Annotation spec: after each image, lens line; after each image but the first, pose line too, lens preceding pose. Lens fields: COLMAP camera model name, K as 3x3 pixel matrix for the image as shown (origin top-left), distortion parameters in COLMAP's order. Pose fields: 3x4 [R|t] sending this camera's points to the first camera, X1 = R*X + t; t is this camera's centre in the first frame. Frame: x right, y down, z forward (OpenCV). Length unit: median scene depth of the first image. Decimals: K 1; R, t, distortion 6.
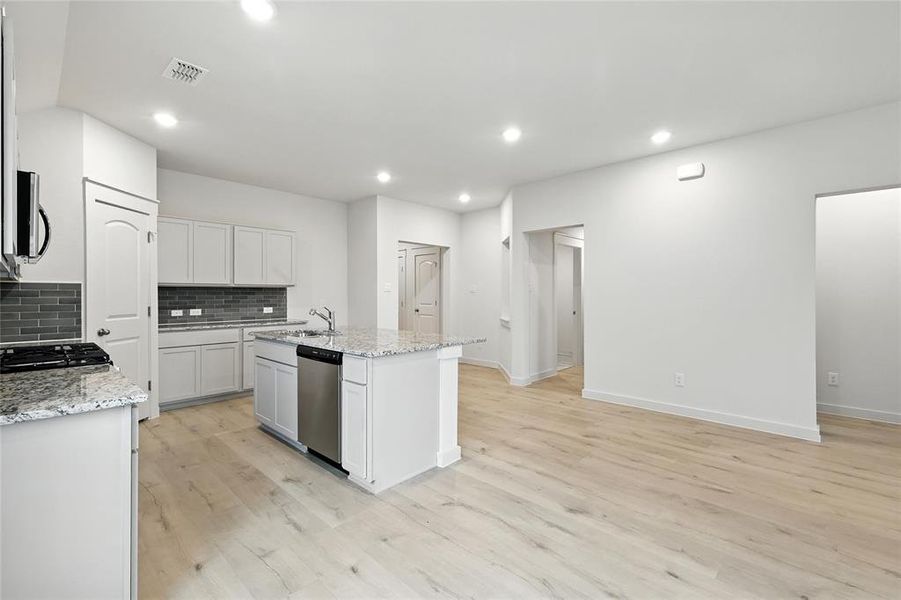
lens RADIAL K [[395.1, 0, 451.2], [0, 395.1, 296.3], [0, 0, 1]] dist [0.004169, 0.000243]
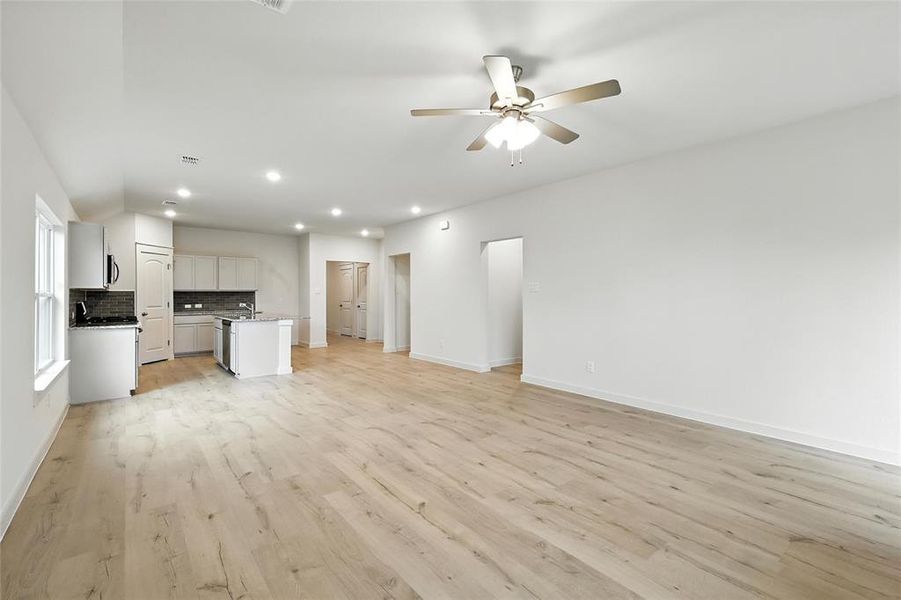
lens RADIAL K [[401.0, 0, 450.8], [0, 401.0, 295.0], [0, 0, 1]] dist [0.007350, 0.000050]
pose [[0.991224, -0.003758, -0.132138, 0.955188], [0.003176, 0.999984, -0.004615, 0.004432], [0.132154, 0.004155, 0.991221, -0.850187]]
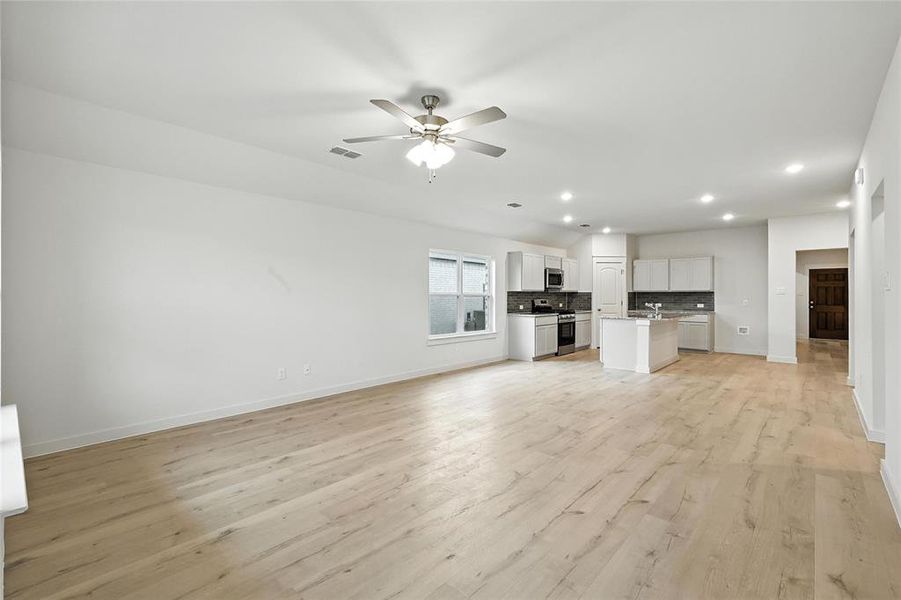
lens RADIAL K [[401.0, 0, 450.8], [0, 401.0, 295.0], [0, 0, 1]] dist [0.007350, 0.000050]
pose [[0.021161, -0.001602, -0.999775, 1.790465], [-0.006234, 0.999979, -0.001735, 0.000403], [0.999757, 0.006269, 0.021150, -0.095592]]
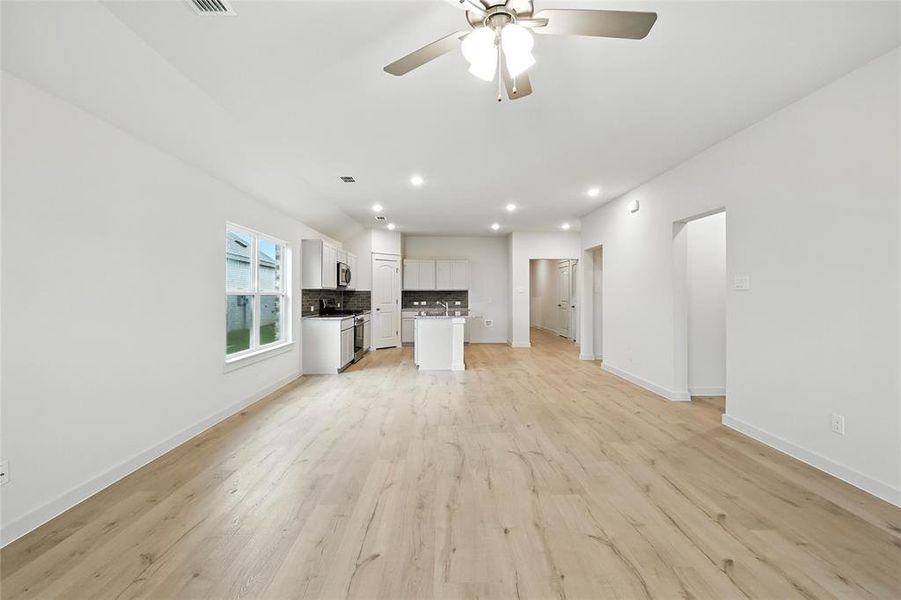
lens RADIAL K [[401.0, 0, 450.8], [0, 401.0, 295.0], [0, 0, 1]] dist [0.007350, 0.000050]
pose [[0.703751, 0.000635, -0.710447, 1.269631], [-0.003144, 0.999993, -0.002221, 0.002194], [0.710440, 0.003796, 0.703747, -0.500174]]
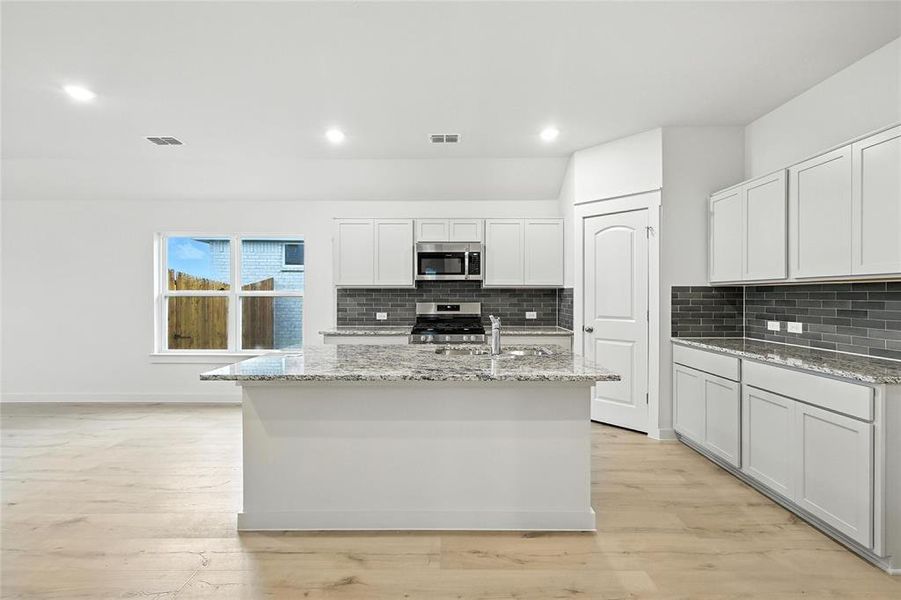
lens RADIAL K [[395.1, 0, 451.2], [0, 395.1, 296.3], [0, 0, 1]] dist [0.004169, 0.000243]
pose [[-0.730720, 0.002107, -0.682674, 0.188022], [-0.004993, 0.999952, 0.008430, -0.012360], [0.682659, 0.009569, -0.730675, 1.465566]]
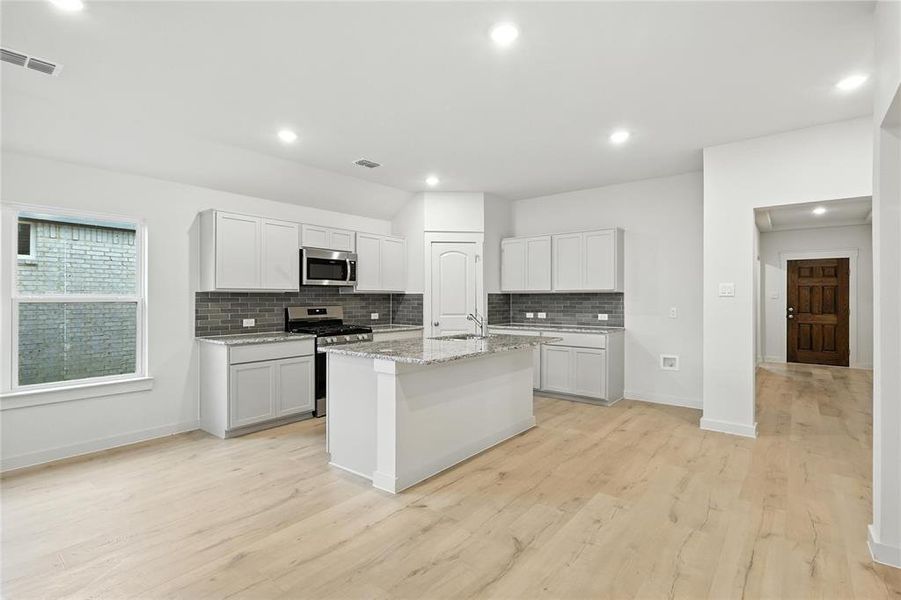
lens RADIAL K [[430.3, 0, 450.5], [0, 430.3, 298.3], [0, 0, 1]] dist [0.002785, 0.000024]
pose [[0.074688, -0.000665, -0.997207, 0.794761], [-0.004874, 0.999988, -0.001032, -0.009648], [0.997195, 0.004937, 0.074683, 0.866838]]
